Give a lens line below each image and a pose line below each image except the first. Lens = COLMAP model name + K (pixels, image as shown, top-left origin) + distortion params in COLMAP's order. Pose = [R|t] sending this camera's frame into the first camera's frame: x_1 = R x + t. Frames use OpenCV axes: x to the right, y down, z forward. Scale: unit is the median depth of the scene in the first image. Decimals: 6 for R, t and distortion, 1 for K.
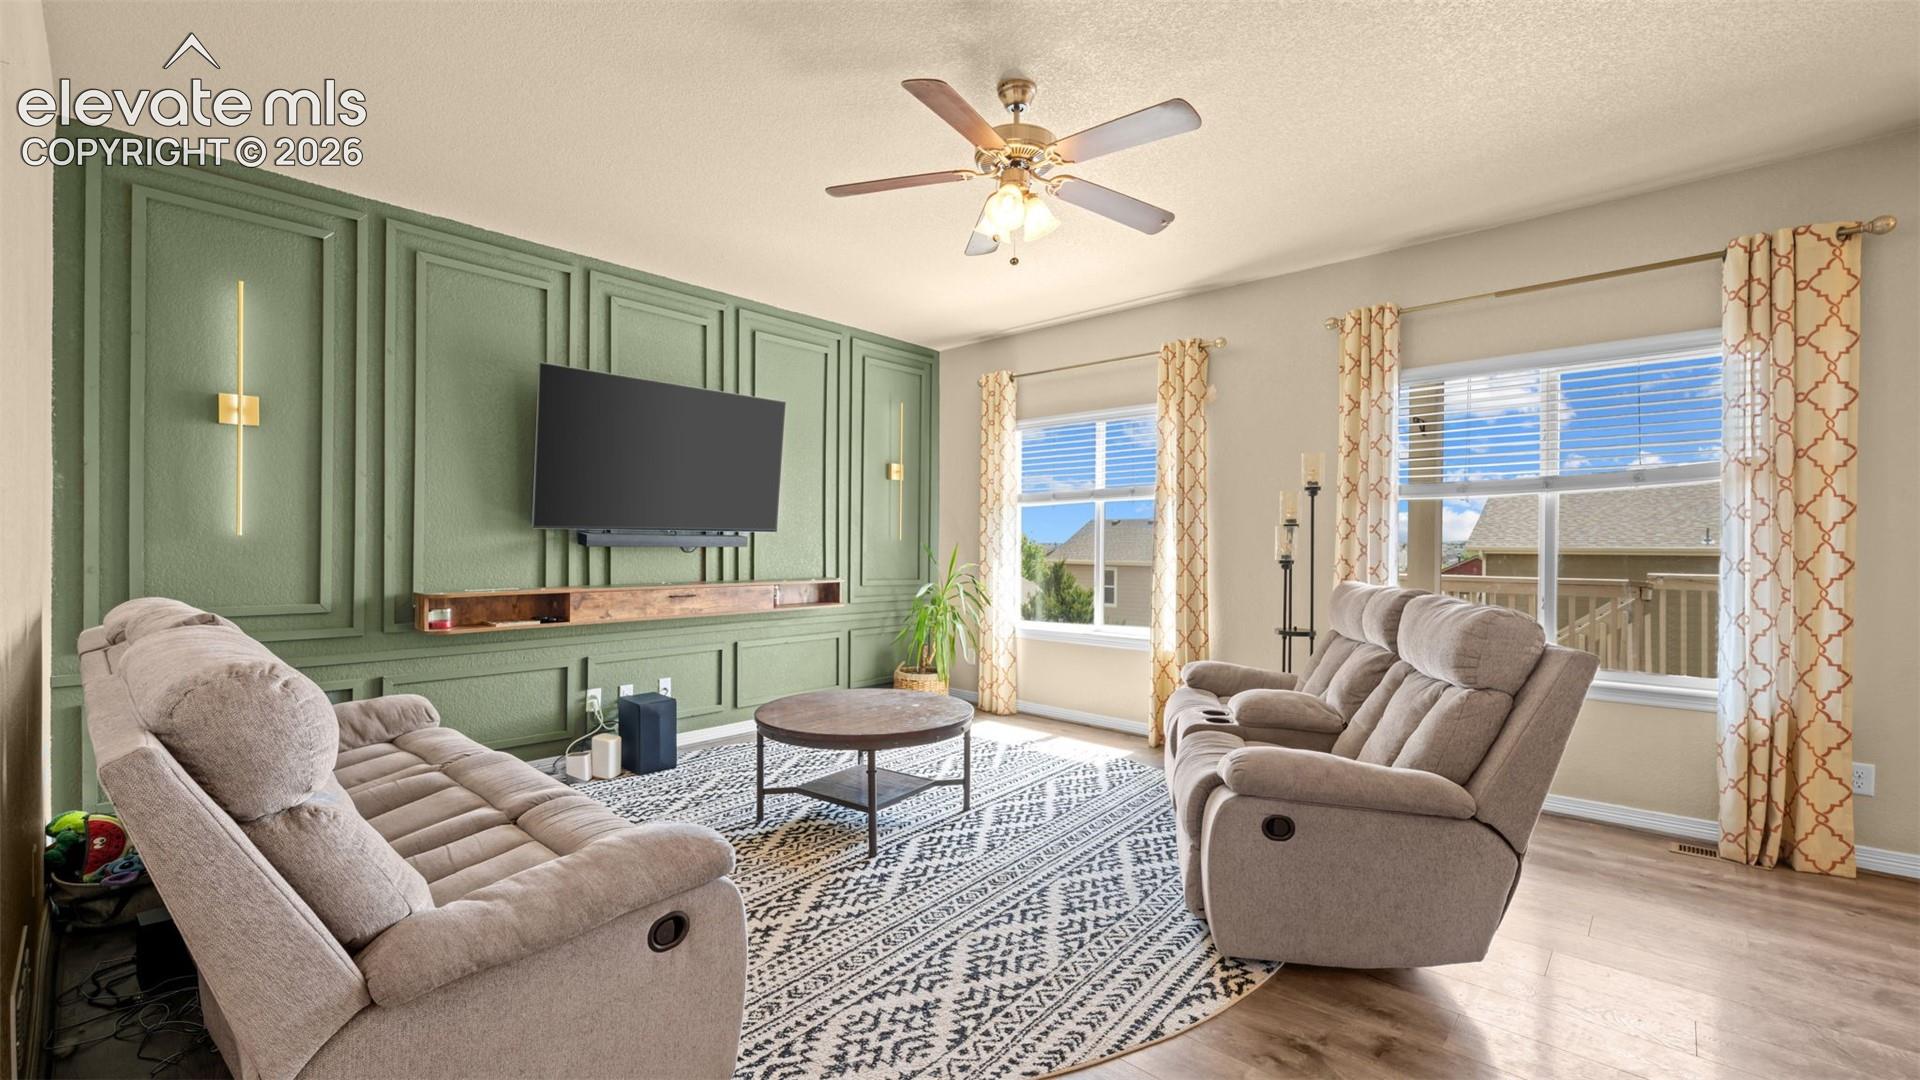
lens RADIAL K [[780.3, 0, 947.3], [0, 780.3, 551.3], [0, 0, 1]] dist [0.002870, -0.002502]
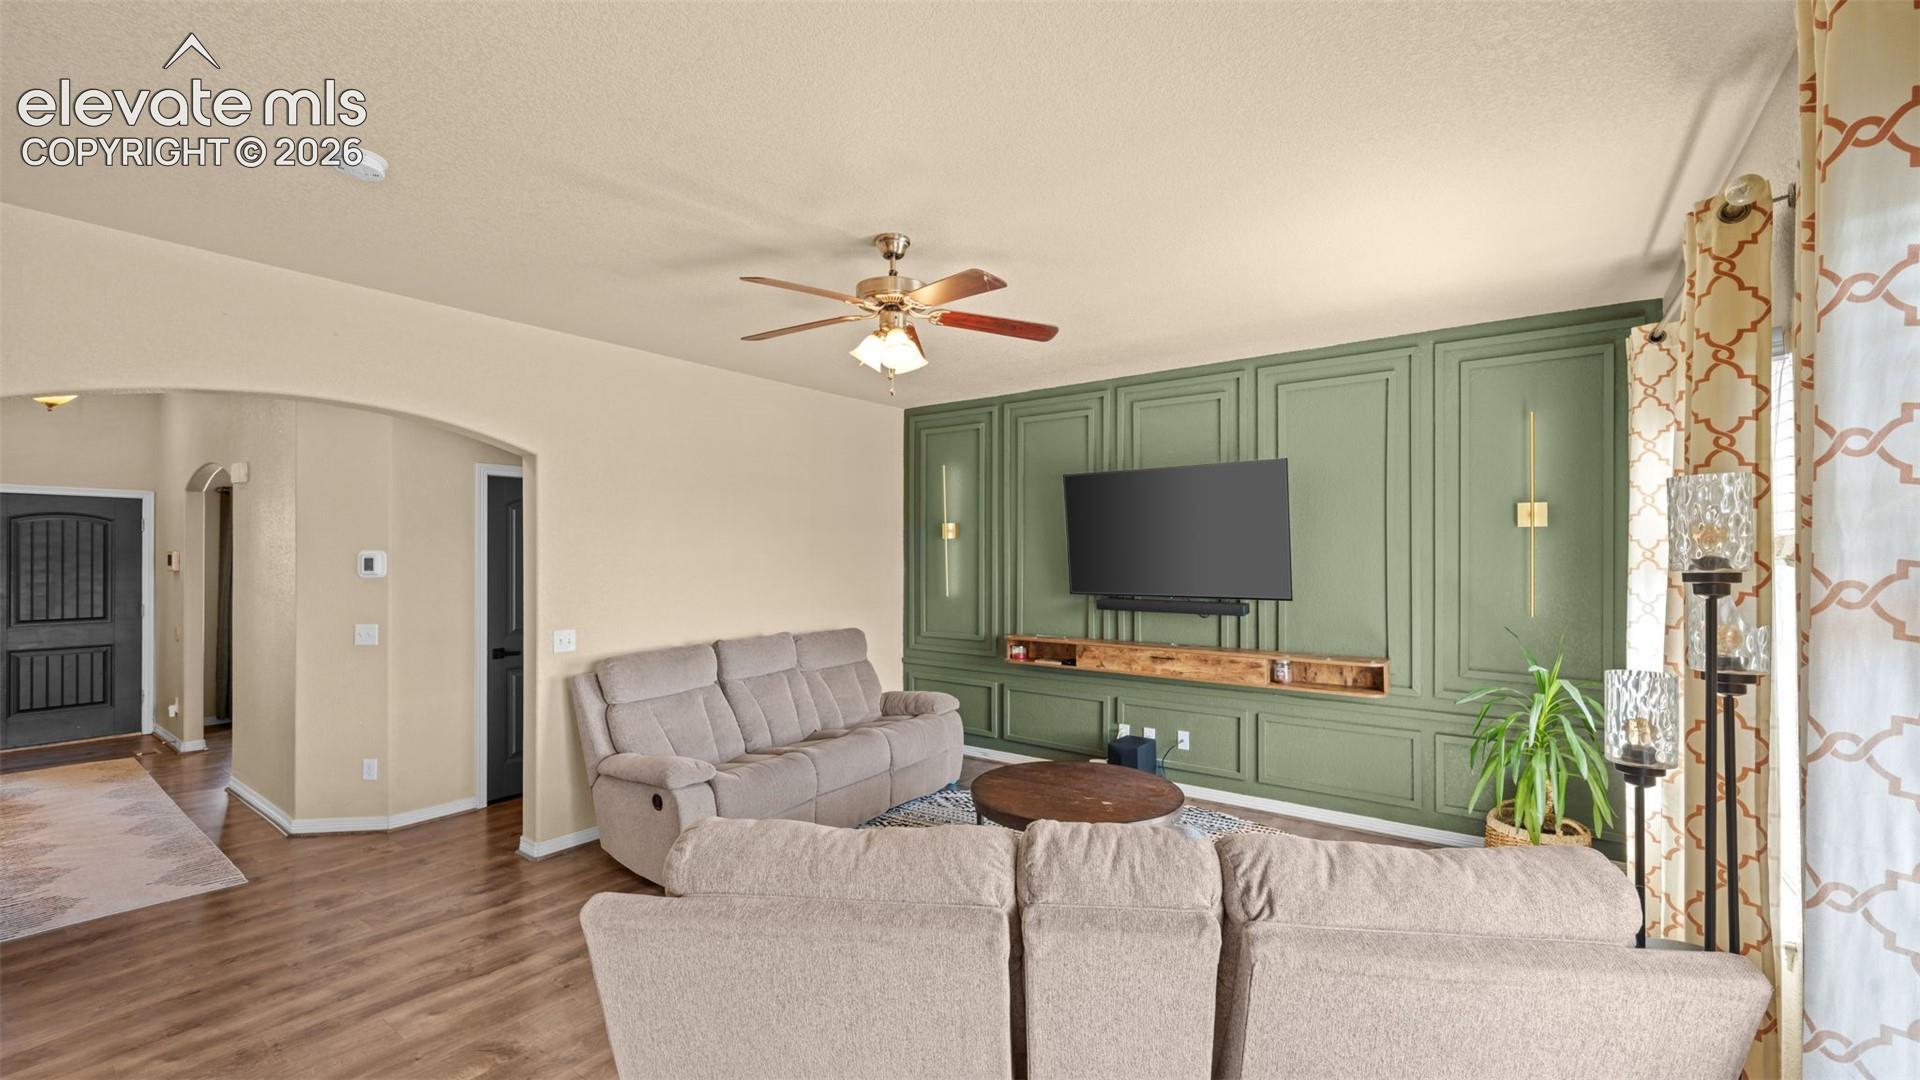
lens RADIAL K [[780.3, 0, 963.2], [0, 780.3, 550.6], [0, 0, 1]] dist [0.002870, -0.002502]
pose [[0.119505, -0.014007, -0.992735, 0.751674], [-0.007724, 0.999857, -0.015037, -0.078894], [0.992804, 0.009465, 0.119380, 0.605220]]
